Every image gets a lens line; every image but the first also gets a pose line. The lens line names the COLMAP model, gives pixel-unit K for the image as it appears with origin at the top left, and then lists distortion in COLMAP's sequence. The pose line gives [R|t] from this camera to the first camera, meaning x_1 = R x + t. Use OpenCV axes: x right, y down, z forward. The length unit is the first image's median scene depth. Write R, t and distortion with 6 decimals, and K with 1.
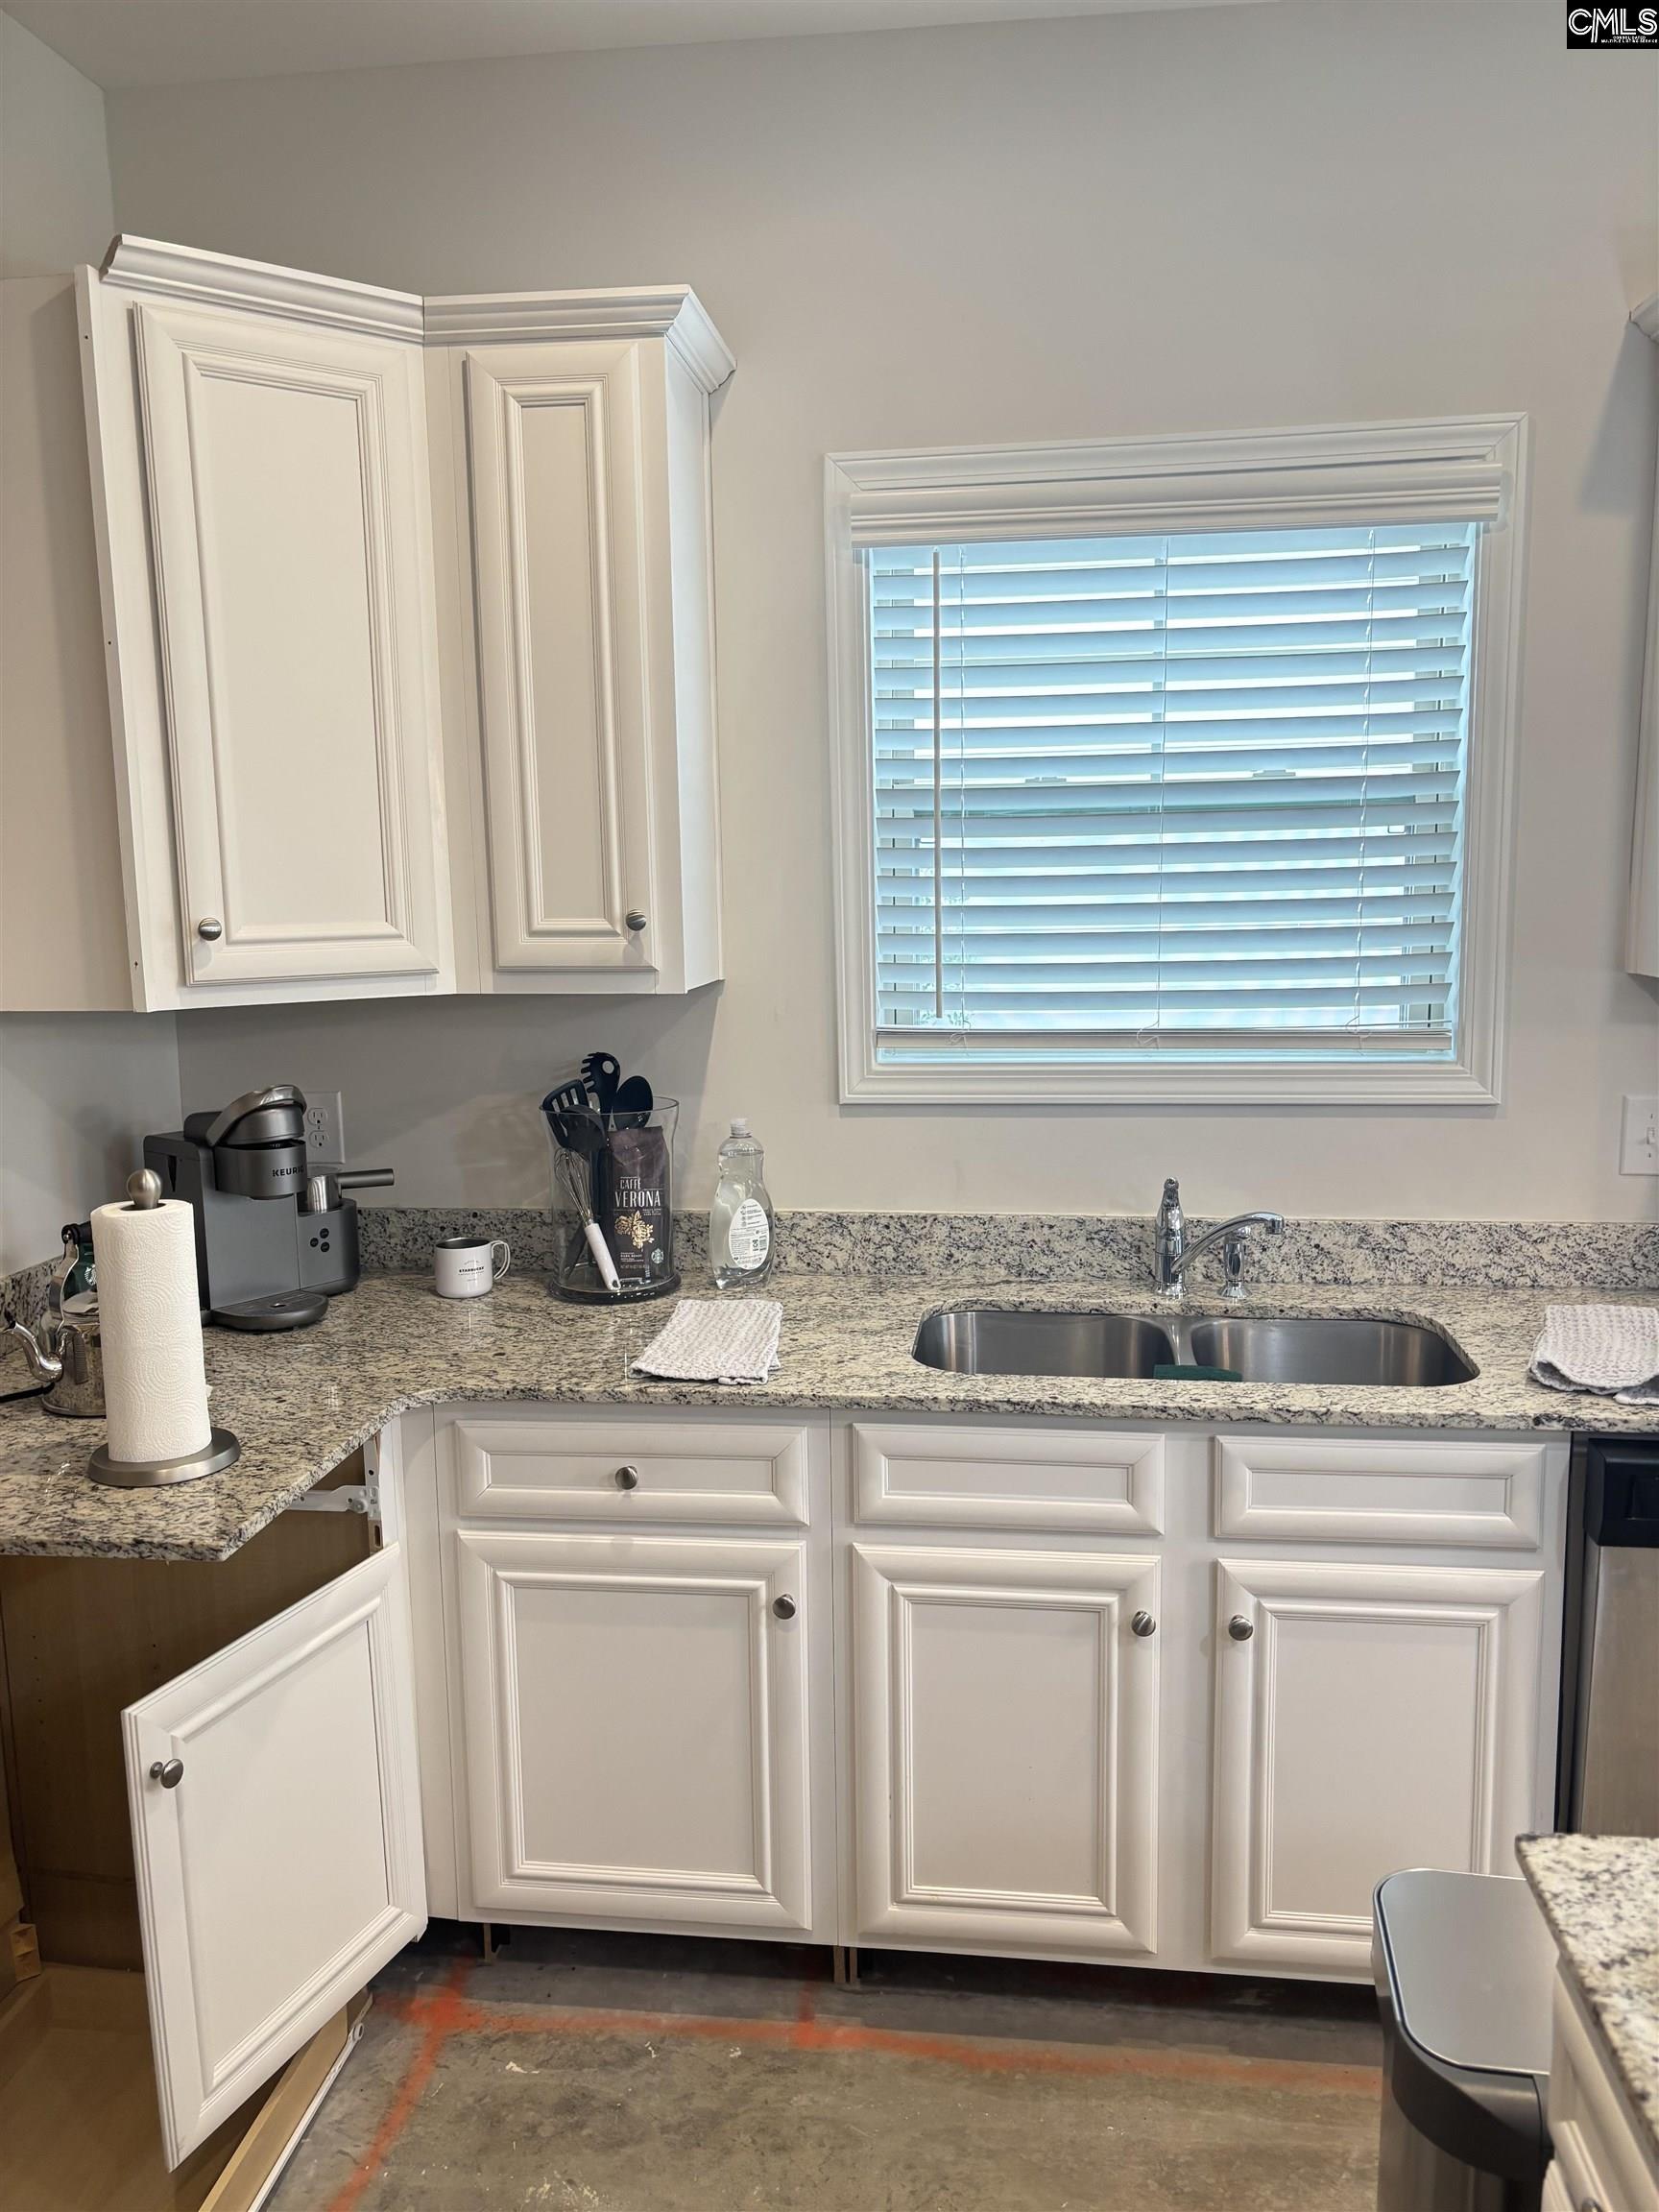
lens RADIAL K [[1687.0, 0, 832.3], [0, 1687.0, 1112.1], [0, 0, 1]] dist [0.055184, -0.060199]
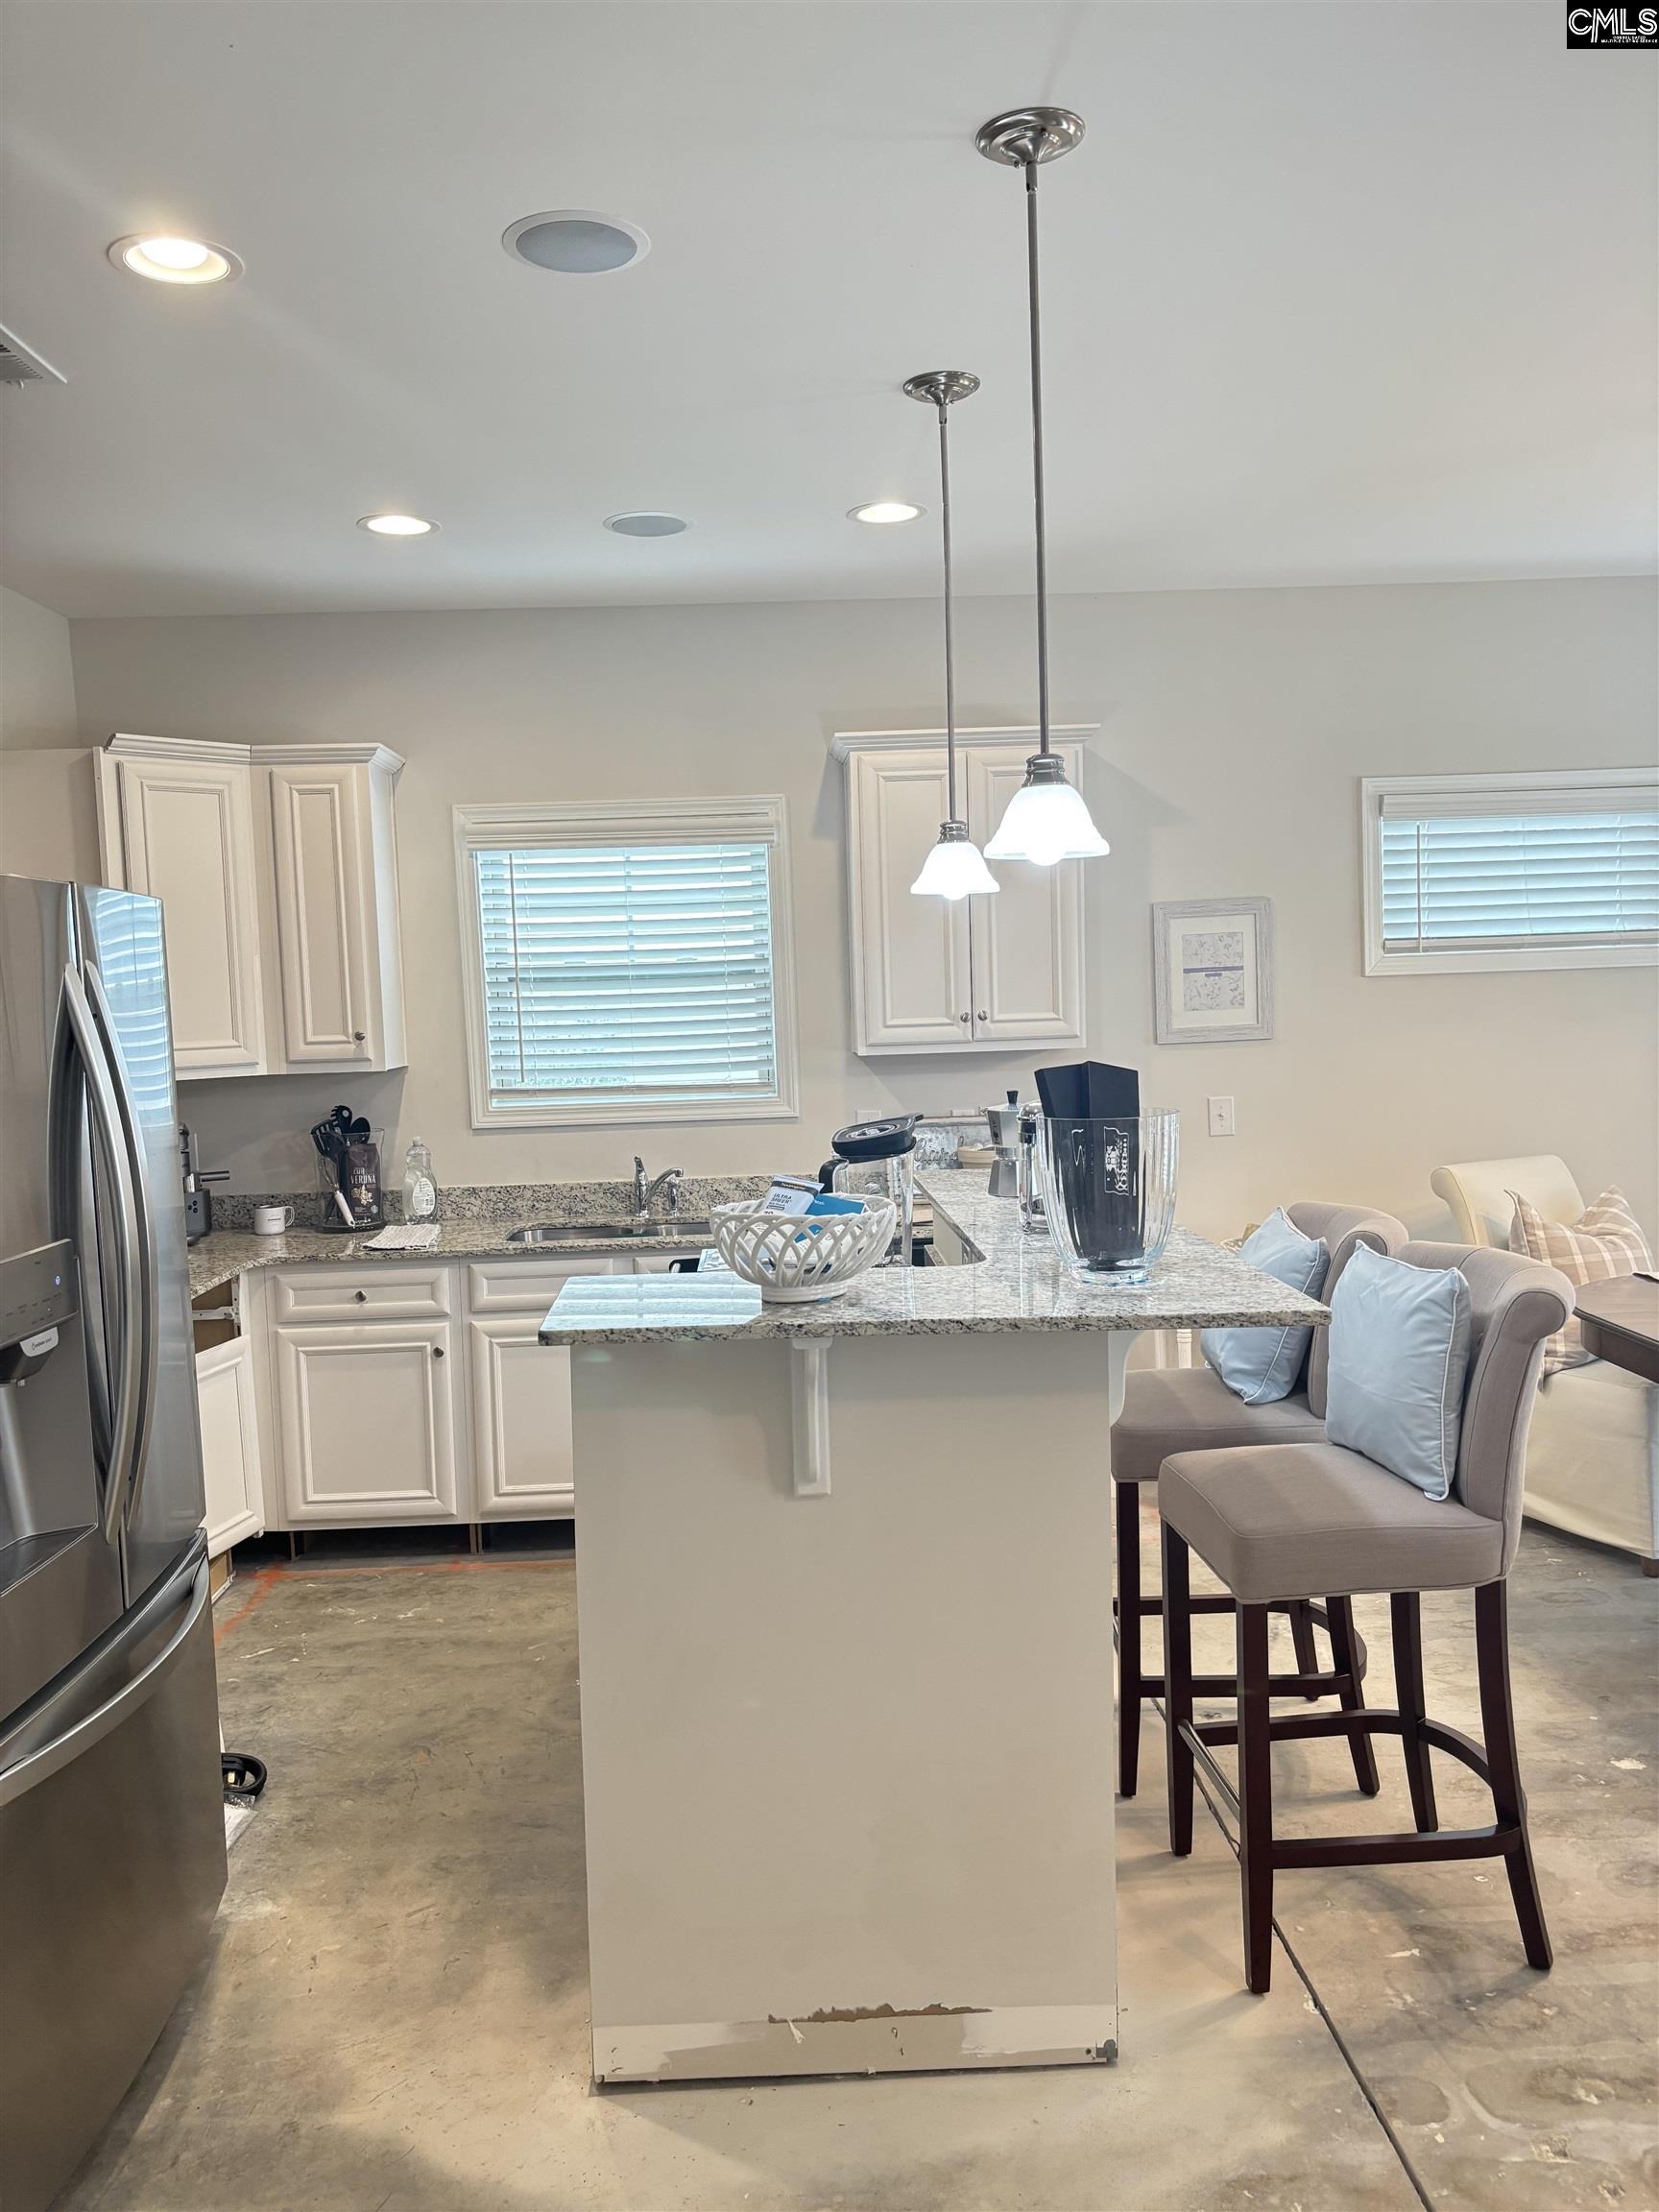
lens RADIAL K [[1687.0, 0, 832.3], [0, 1687.0, 1112.1], [0, 0, 1]] dist [0.055184, -0.060199]
pose [[0.986852, -0.028503, 0.159092, 0.114809], [0.040536, 0.996514, -0.072910, 0.145899], [-0.156460, 0.078401, 0.984568, -1.060113]]
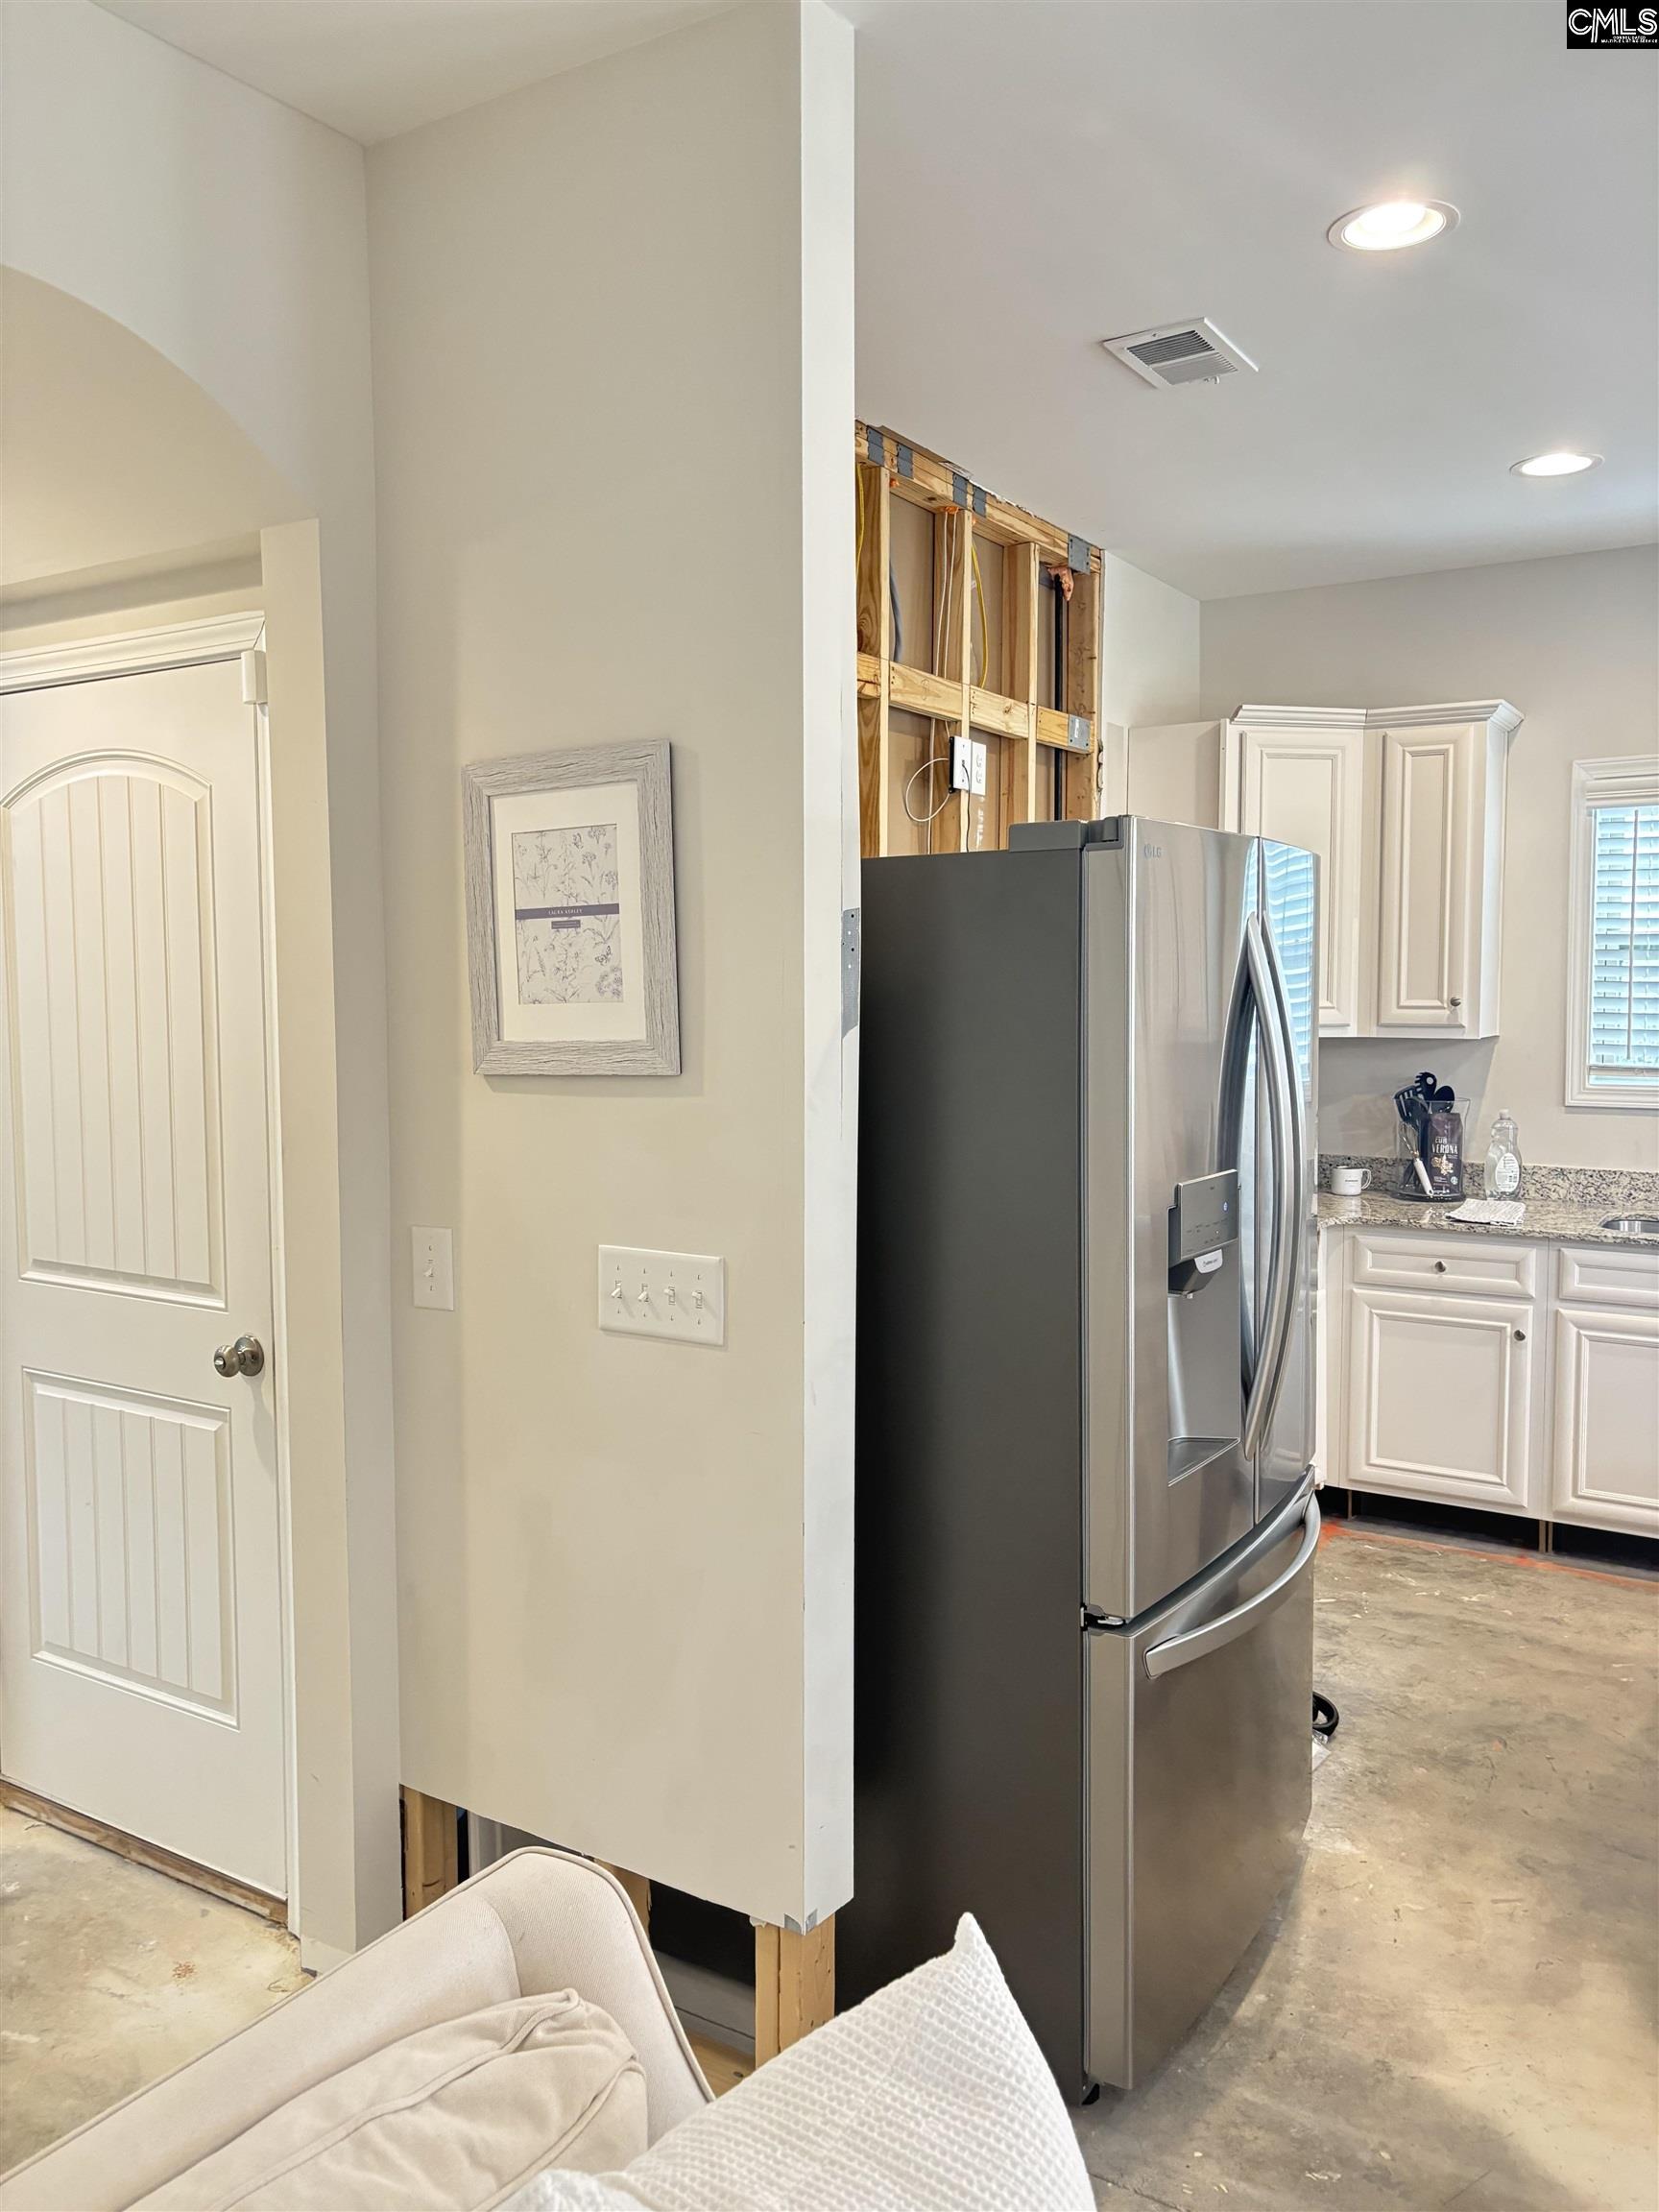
lens RADIAL K [[1690.2, 0, 825.5], [0, 1690.2, 1104.4], [0, 0, 1]] dist [0.063496, -0.068736]
pose [[0.910133, 0.043397, -0.412037, 0.039504], [-0.071433, 0.996043, -0.052880, 0.161076], [0.408112, 0.077561, 0.909631, -1.083208]]
